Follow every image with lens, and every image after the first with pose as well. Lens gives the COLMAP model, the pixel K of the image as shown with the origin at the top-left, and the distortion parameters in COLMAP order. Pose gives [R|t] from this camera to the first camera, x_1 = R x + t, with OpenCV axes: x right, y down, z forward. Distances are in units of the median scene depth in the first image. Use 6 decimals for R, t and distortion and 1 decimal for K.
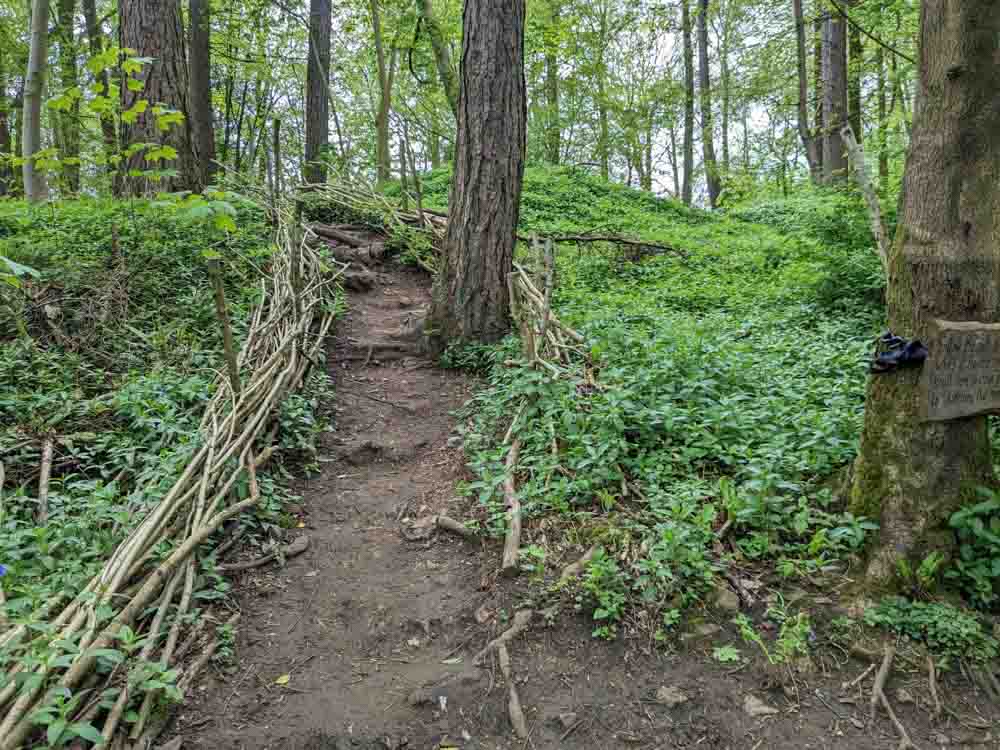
lens RADIAL K [[810.7, 0, 498.9], [0, 810.7, 374.0], [0, 0, 1]] dist [0.005740, -0.004070]
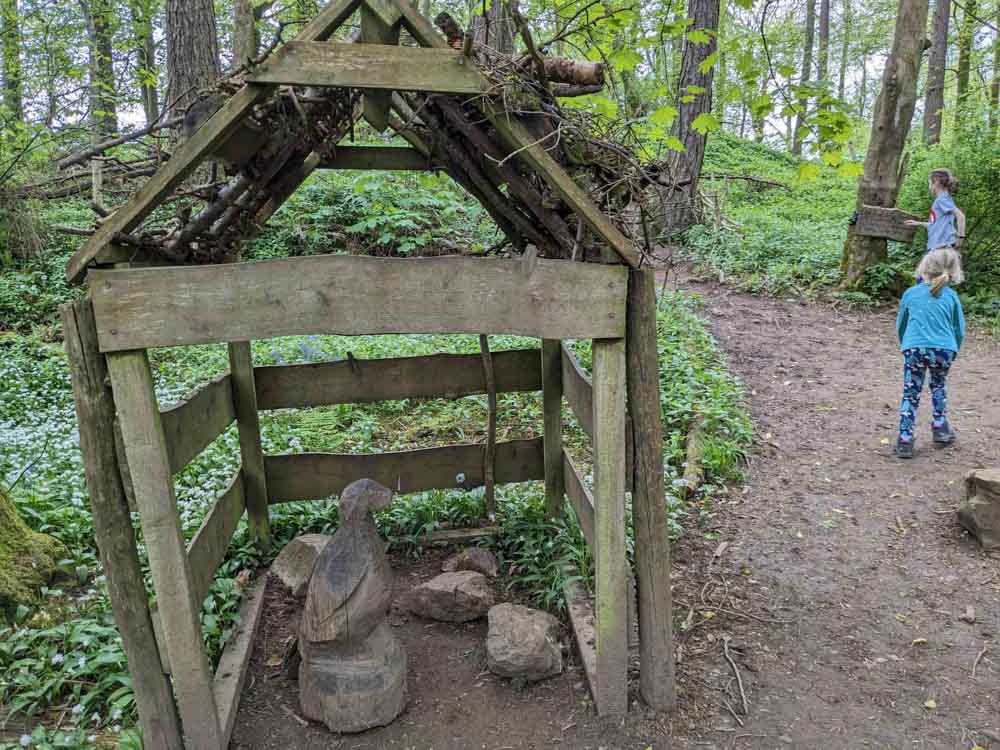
lens RADIAL K [[810.7, 0, 501.3], [0, 810.7, 375.9], [0, 0, 1]] dist [0.005740, -0.004070]
pose [[0.992788, 0.060967, -0.103219, -0.158490], [-0.052521, 0.995194, 0.082649, 0.124136], [0.107762, -0.076632, 0.991219, -0.720393]]
